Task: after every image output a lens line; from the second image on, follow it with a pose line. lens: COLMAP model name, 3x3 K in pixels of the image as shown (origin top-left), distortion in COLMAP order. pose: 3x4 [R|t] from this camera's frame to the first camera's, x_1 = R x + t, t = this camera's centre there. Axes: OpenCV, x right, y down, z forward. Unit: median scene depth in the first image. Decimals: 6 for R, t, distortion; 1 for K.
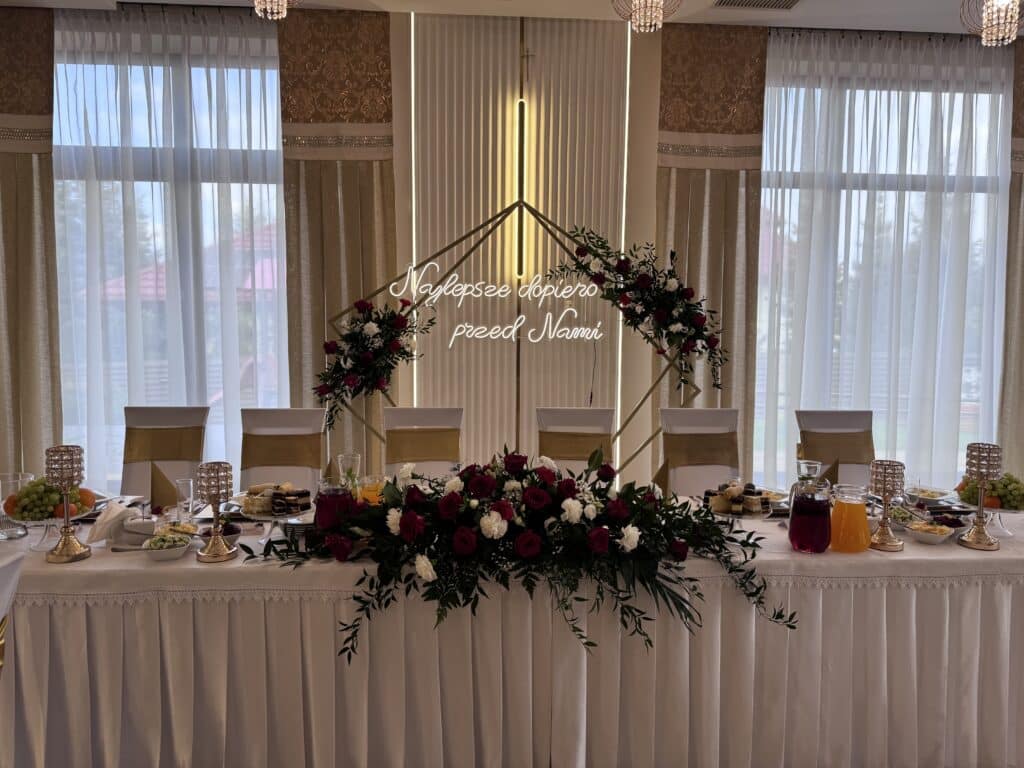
lens RADIAL K [[716.7, 0, 512.0], [0, 716.7, 384.0], [0, 0, 1]] dist [0.006803, -0.008151]
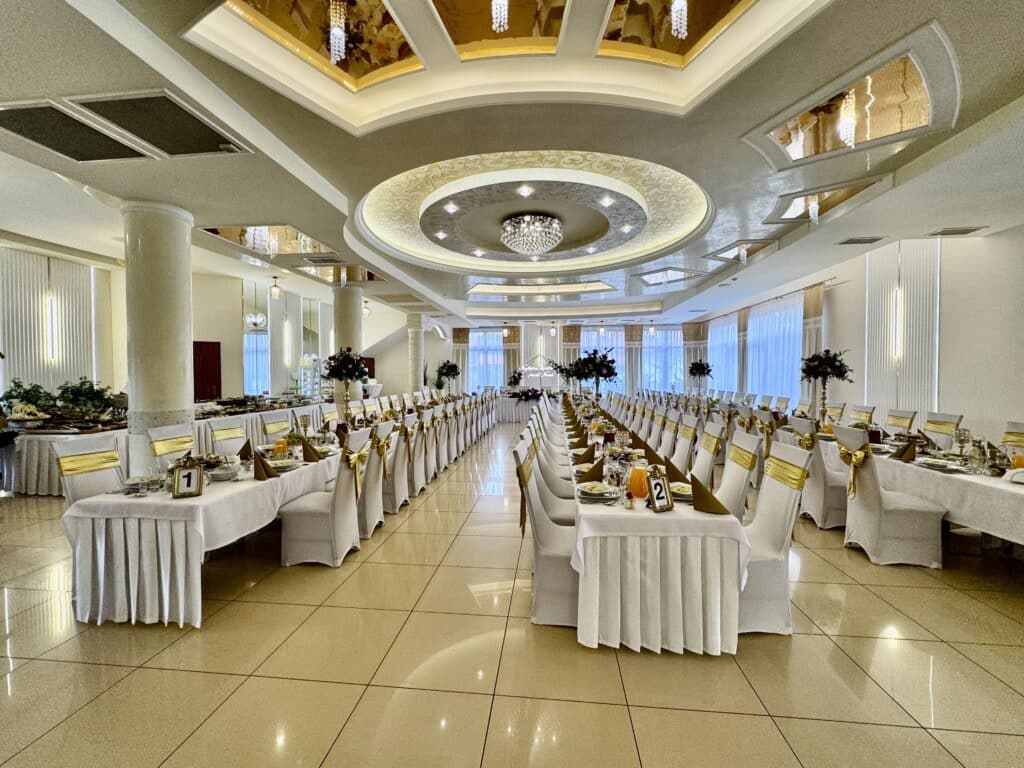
lens RADIAL K [[419.8, 0, 512.0], [0, 419.8, 384.0], [0, 0, 1]] dist [0.000564, 0.000058]
pose [[0.986299, -0.006325, -0.164849, 0.366516], [-0.003332, 0.998297, -0.058239, 0.211410], [0.164937, 0.057990, 0.984598, -2.571562]]
